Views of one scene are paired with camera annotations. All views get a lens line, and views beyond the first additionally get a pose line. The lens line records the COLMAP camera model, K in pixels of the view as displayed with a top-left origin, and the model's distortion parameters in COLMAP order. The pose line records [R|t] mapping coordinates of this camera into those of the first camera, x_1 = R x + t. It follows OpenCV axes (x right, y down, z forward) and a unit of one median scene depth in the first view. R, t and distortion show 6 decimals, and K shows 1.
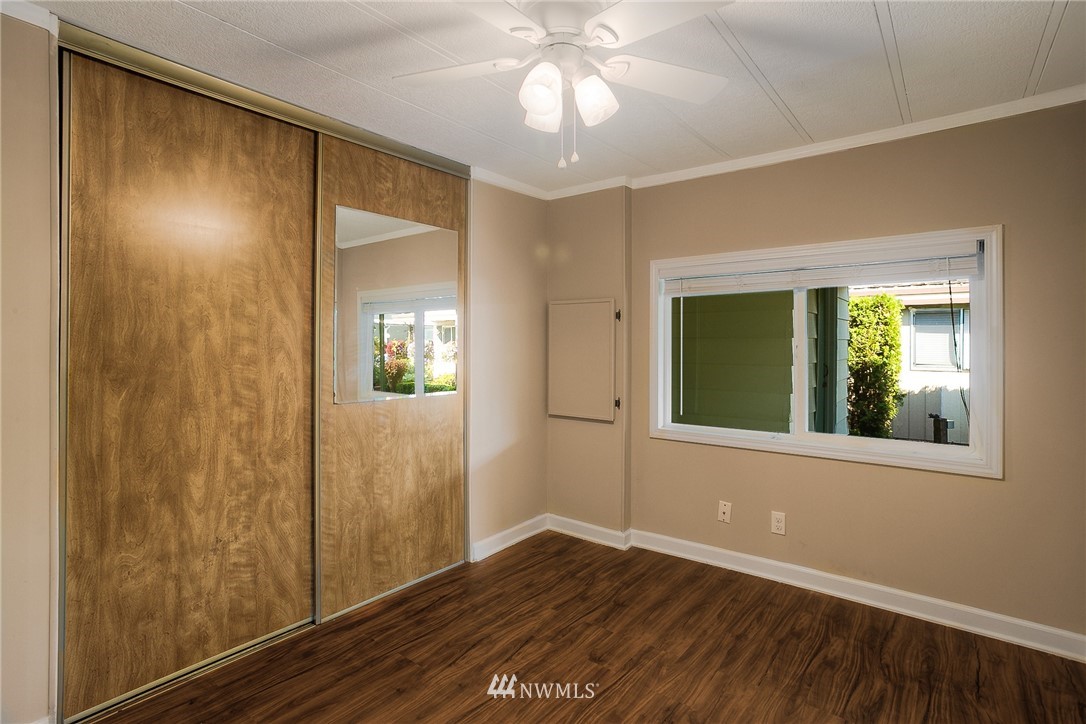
lens RADIAL K [[533.7, 0, 530.6], [0, 533.7, 344.9], [0, 0, 1]] dist [-0.014714, 0.009868]
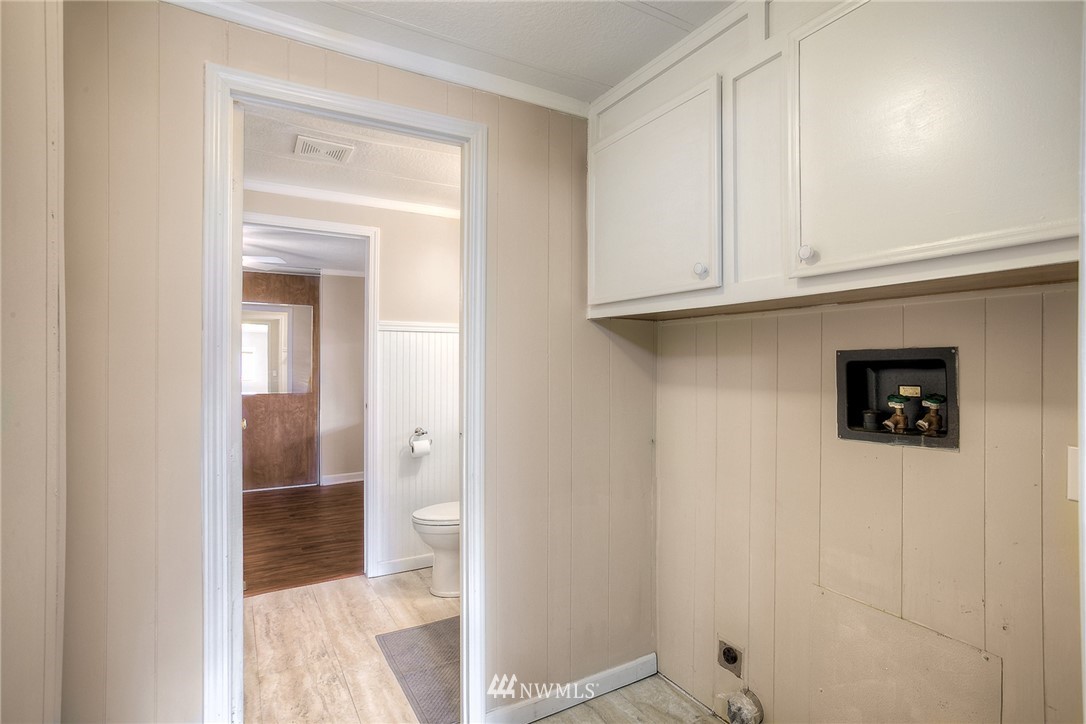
lens RADIAL K [[533.7, 0, 544.1], [0, 533.7, 360.0], [0, 0, 1]] dist [-0.014714, 0.009868]
pose [[0.932464, 0.005781, -0.361216, 1.424043], [-0.006412, 0.999979, -0.000549, -0.029864], [0.361205, 0.002828, 0.932482, -0.486661]]
